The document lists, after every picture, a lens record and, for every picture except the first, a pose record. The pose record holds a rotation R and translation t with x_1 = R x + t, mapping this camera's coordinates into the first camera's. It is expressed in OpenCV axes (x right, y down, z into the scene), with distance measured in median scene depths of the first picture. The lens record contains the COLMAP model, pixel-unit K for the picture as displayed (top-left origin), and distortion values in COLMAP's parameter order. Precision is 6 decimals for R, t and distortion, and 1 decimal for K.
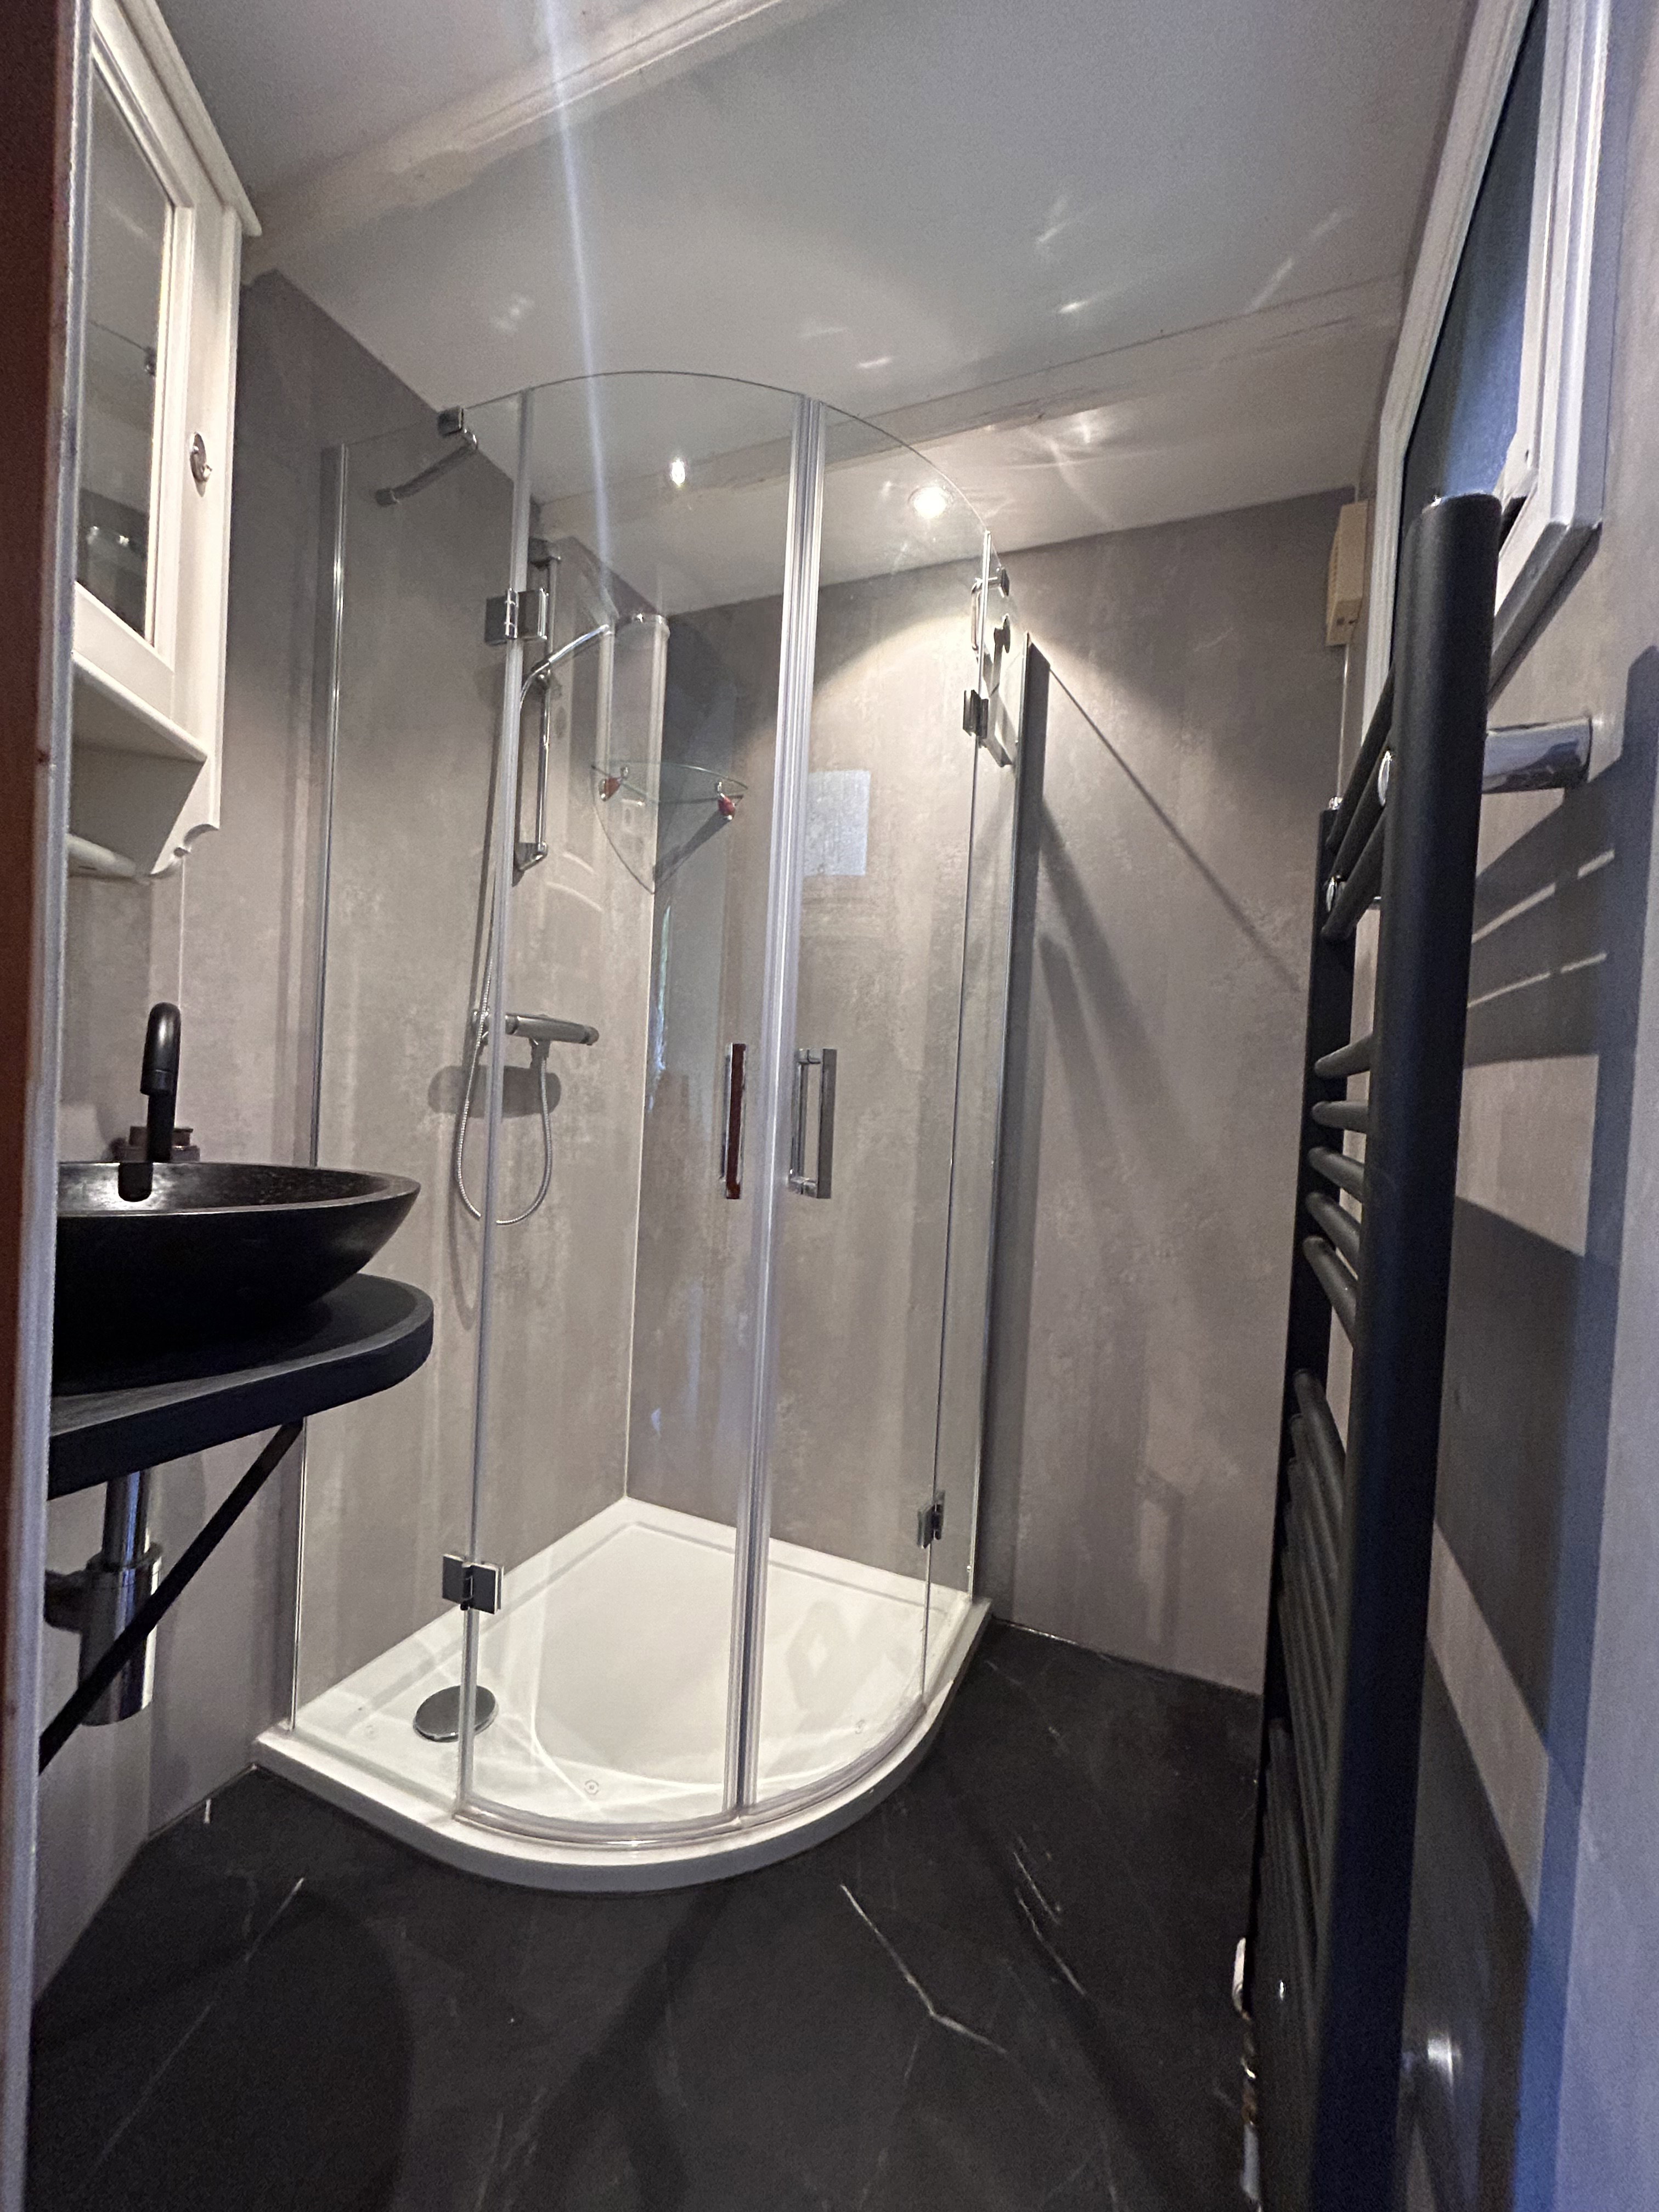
lens RADIAL K [[897.9, 0, 840.9], [0, 897.9, 1103.1], [0, 0, 1]] dist [-0.011755, 0.000095]
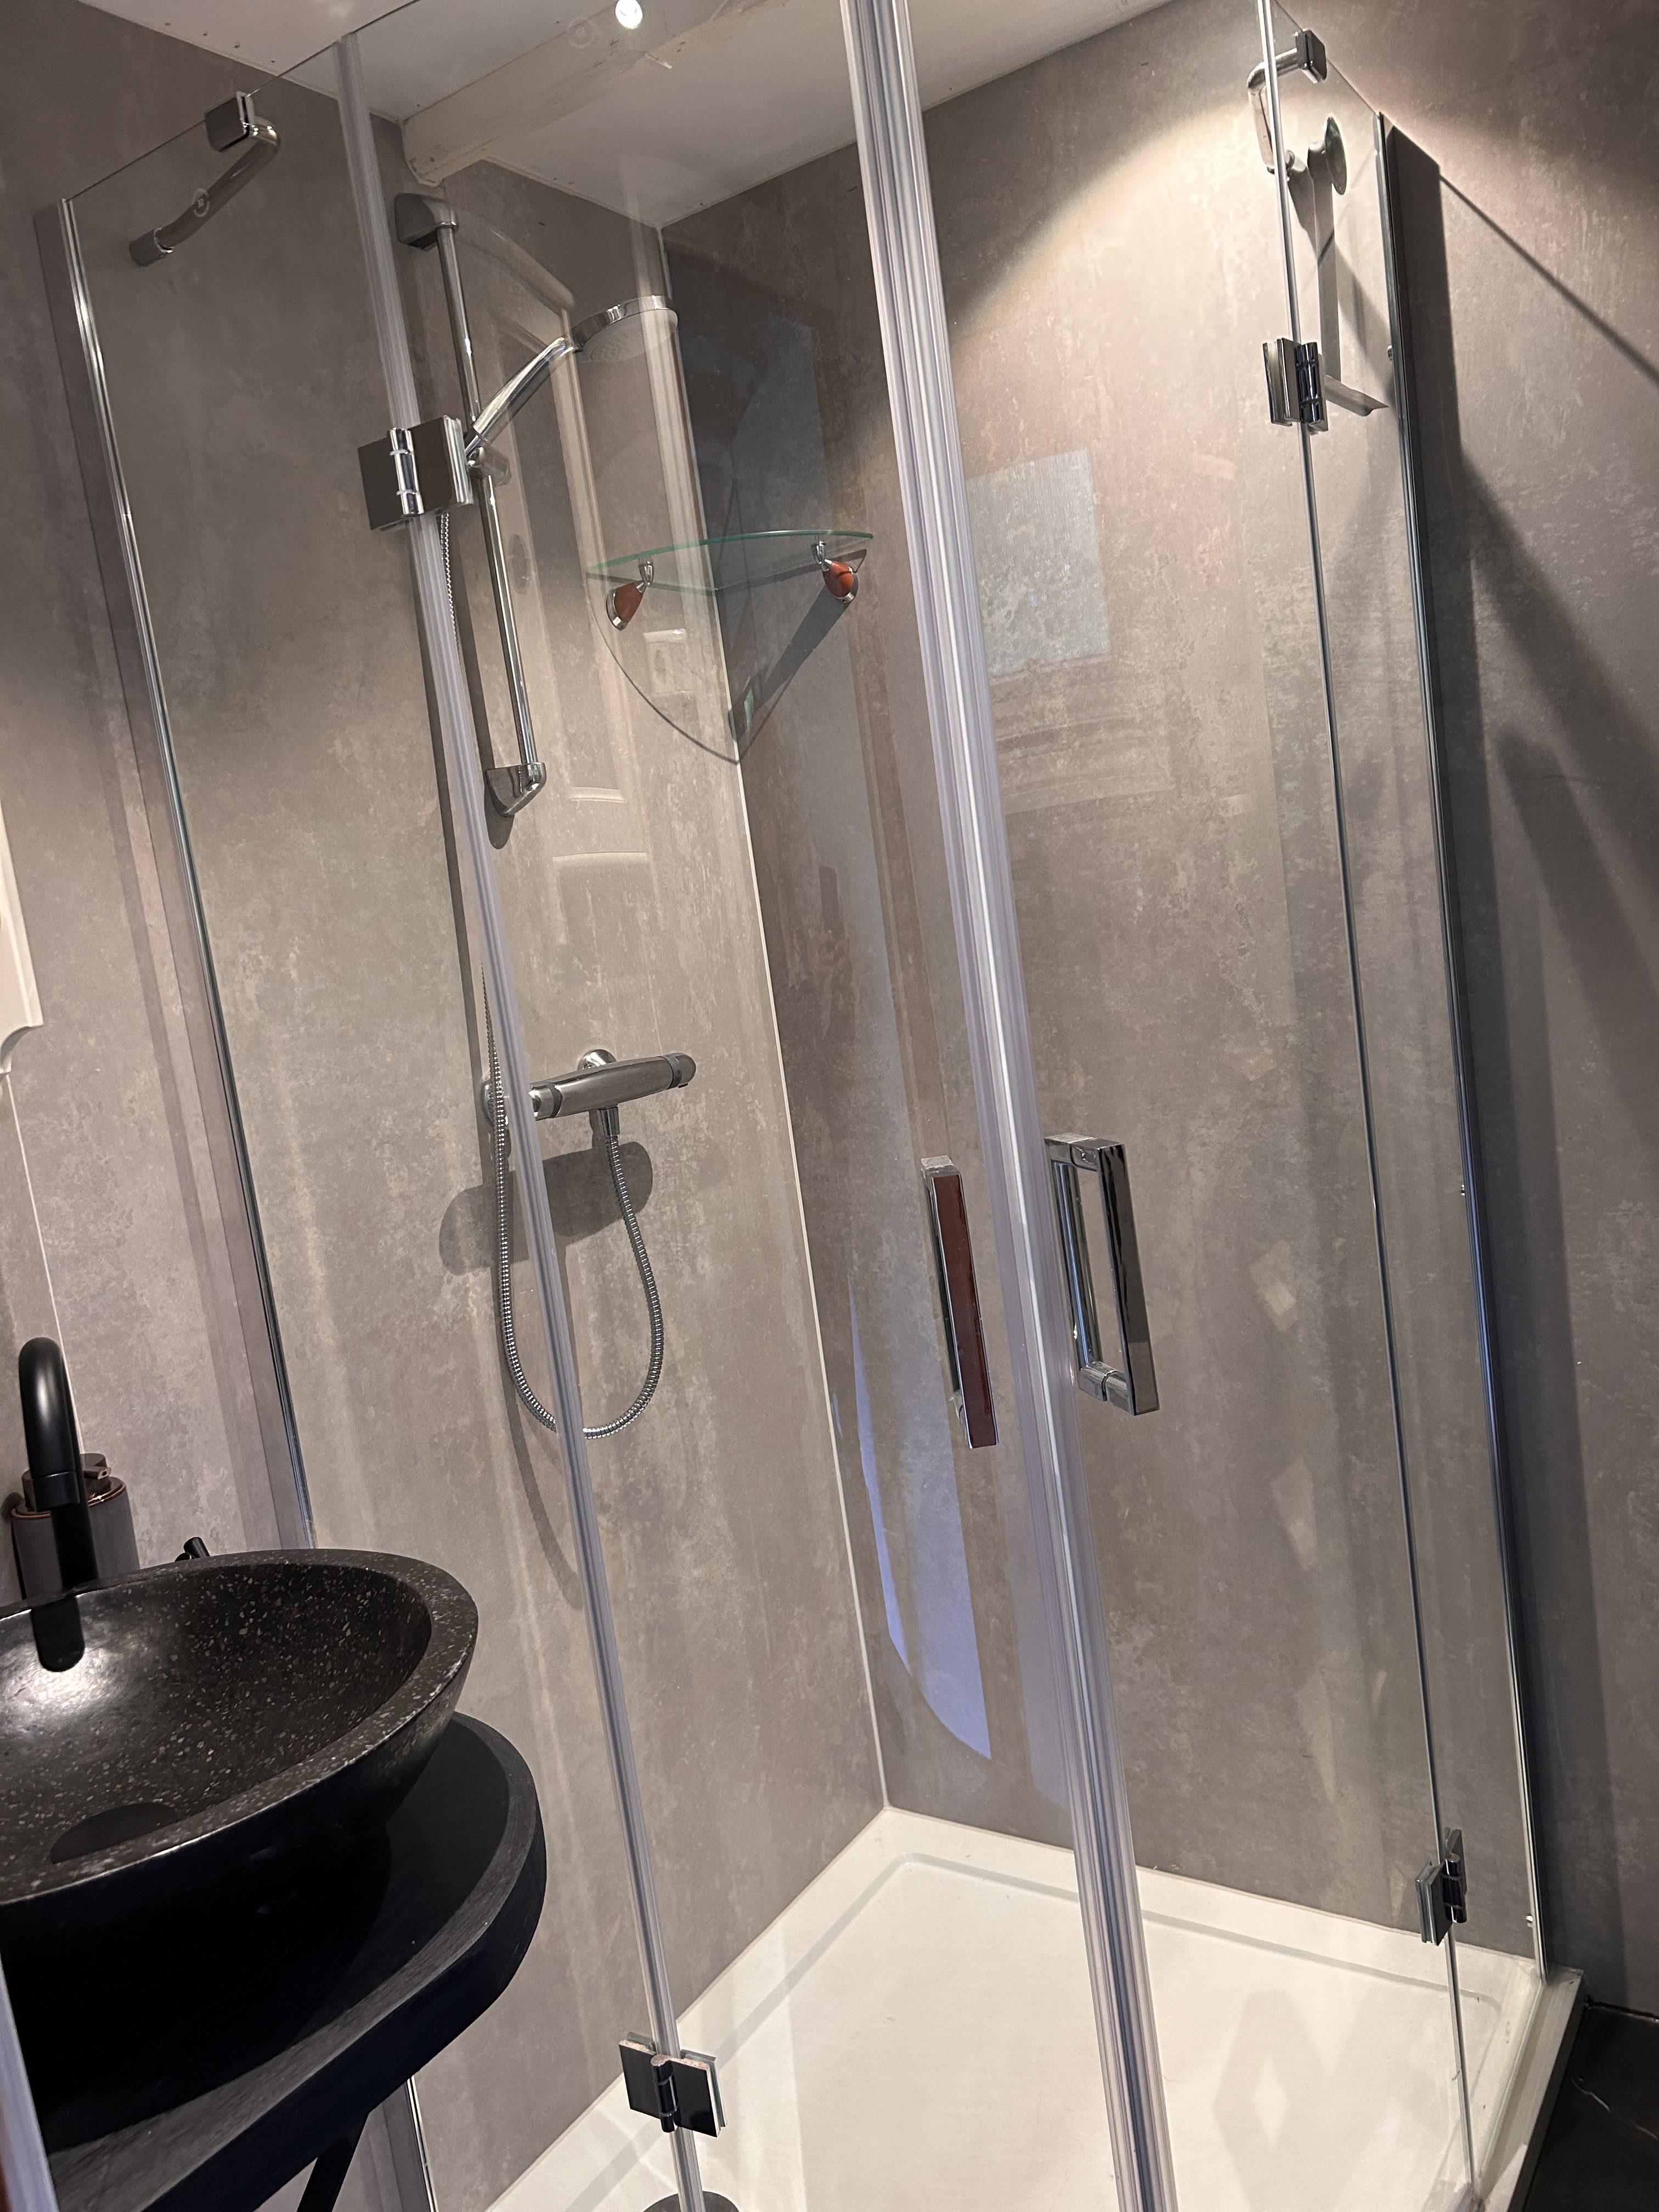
lens RADIAL K [[1674.5, 0, 822.6], [0, 1674.5, 1099.0], [0, 0, 1]] dist [0.037520, -0.045155]
pose [[0.964946, -0.160193, -0.207889, 0.022827], [0.182725, 0.978658, 0.094020, -0.144667], [0.188391, -0.128711, 0.973623, -0.010202]]
